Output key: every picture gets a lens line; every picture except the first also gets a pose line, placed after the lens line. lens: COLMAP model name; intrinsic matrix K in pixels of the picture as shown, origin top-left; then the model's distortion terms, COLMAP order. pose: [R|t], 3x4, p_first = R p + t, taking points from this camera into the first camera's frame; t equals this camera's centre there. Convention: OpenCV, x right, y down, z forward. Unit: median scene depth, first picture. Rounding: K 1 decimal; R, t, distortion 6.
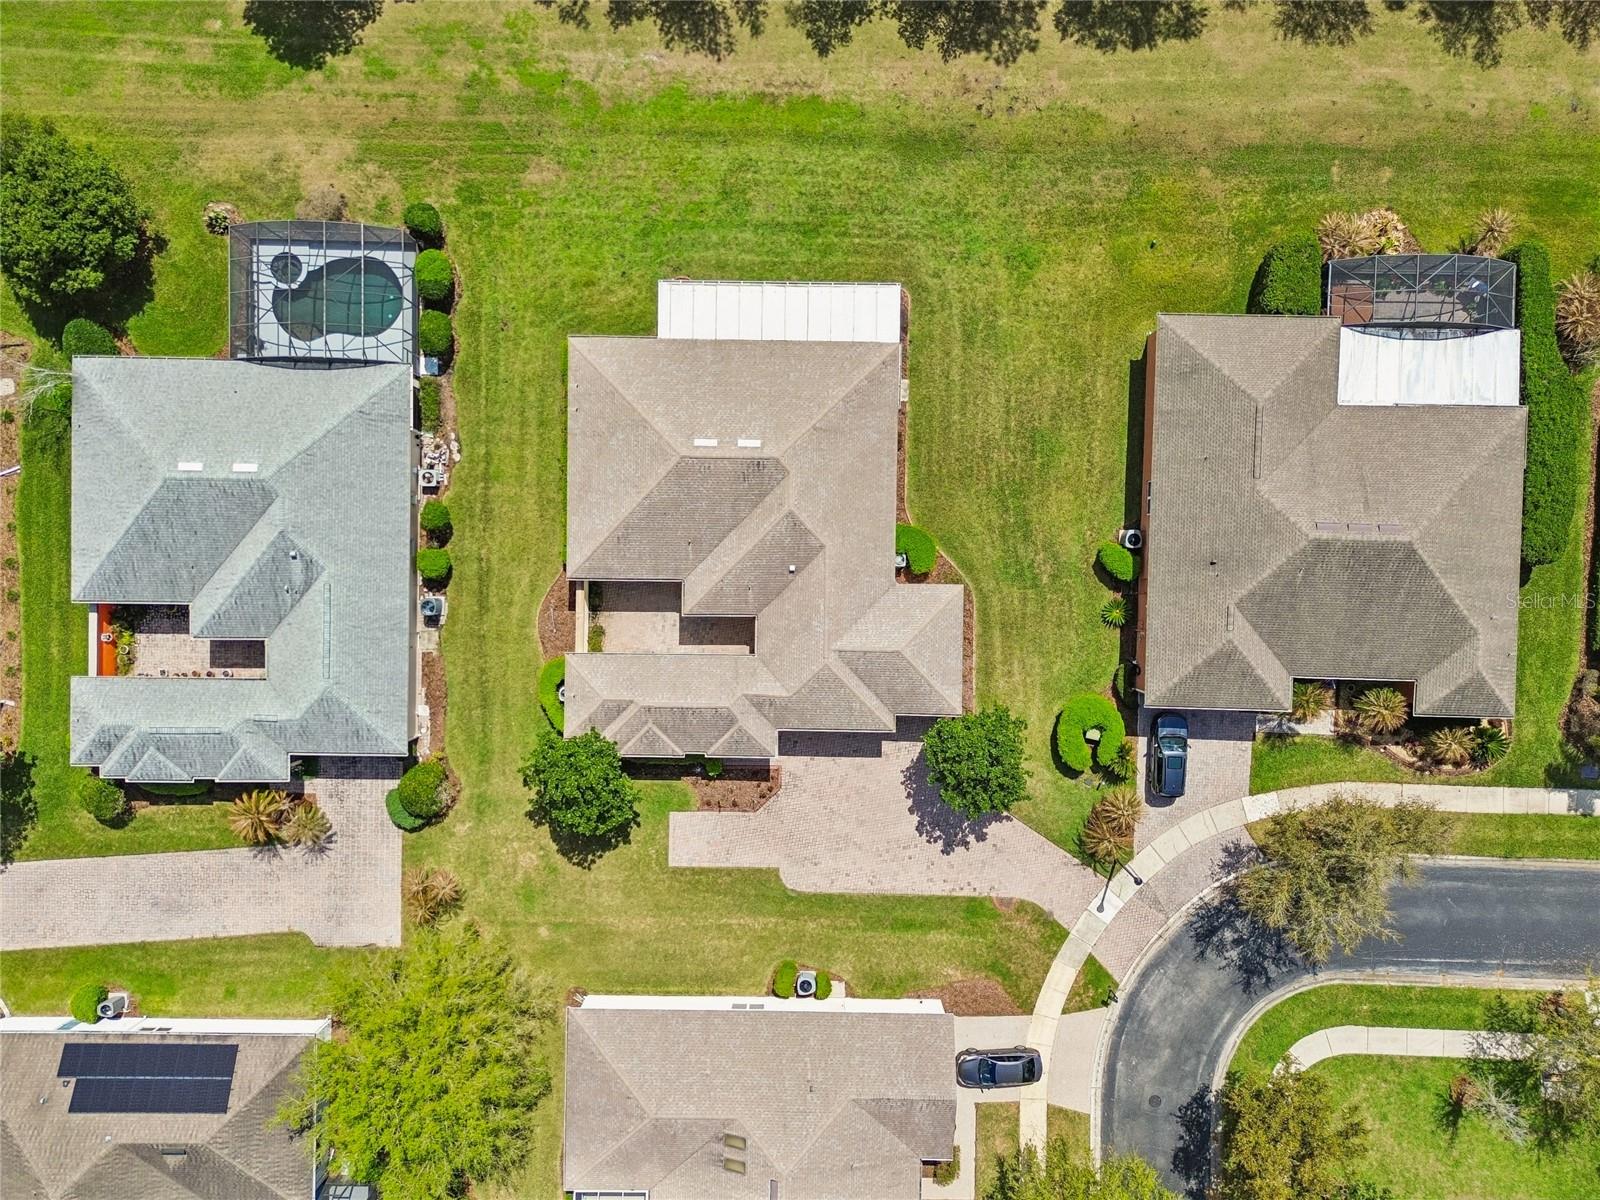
lens RADIAL K [[1137.9, 0, 800.0], [0, 1137.9, 600.0], [0, 0, 1]] dist [0.067662, -0.052883]
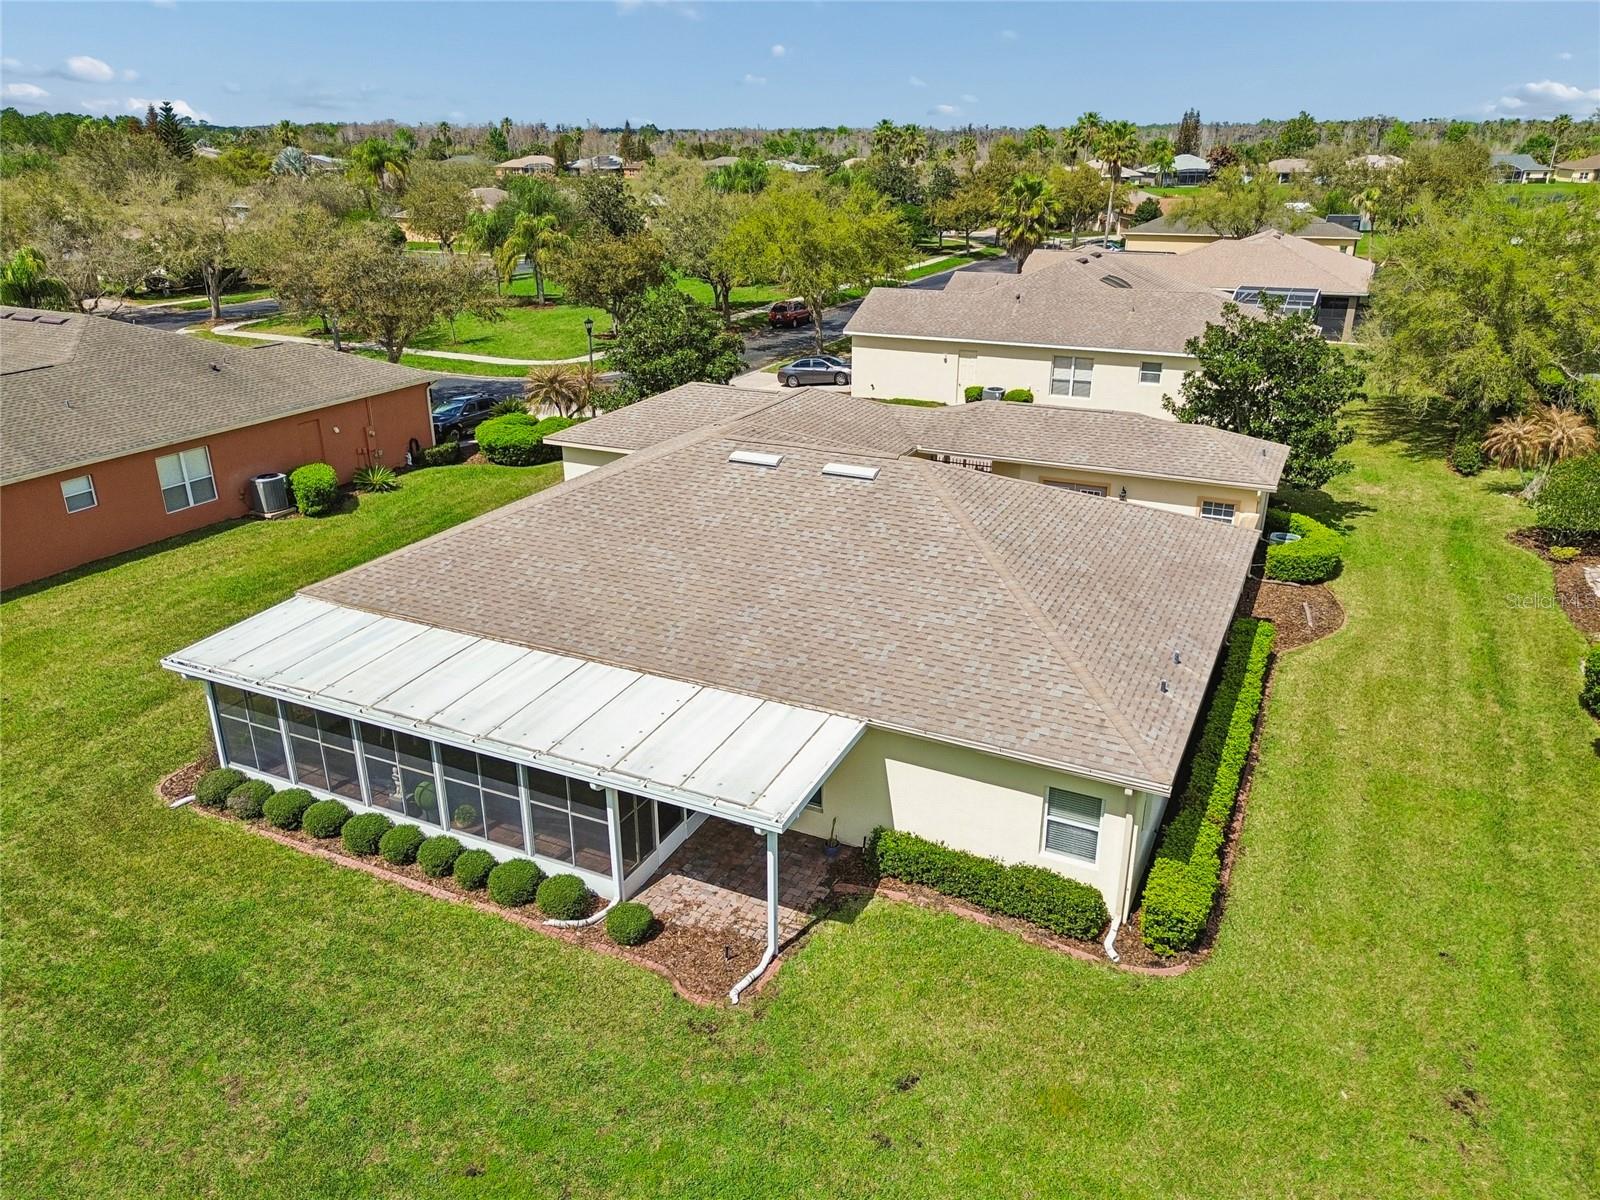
lens RADIAL K [[1127.8, 0, 797.1], [0, 1127.8, 601.7], [0, 0, 1]] dist [0.051113, -0.038416]
pose [[-0.903450, -0.152159, 0.400781, -0.210282], [0.428262, -0.362250, 0.827868, -0.448461], [0.019215, 0.919577, 0.392439, 0.805661]]
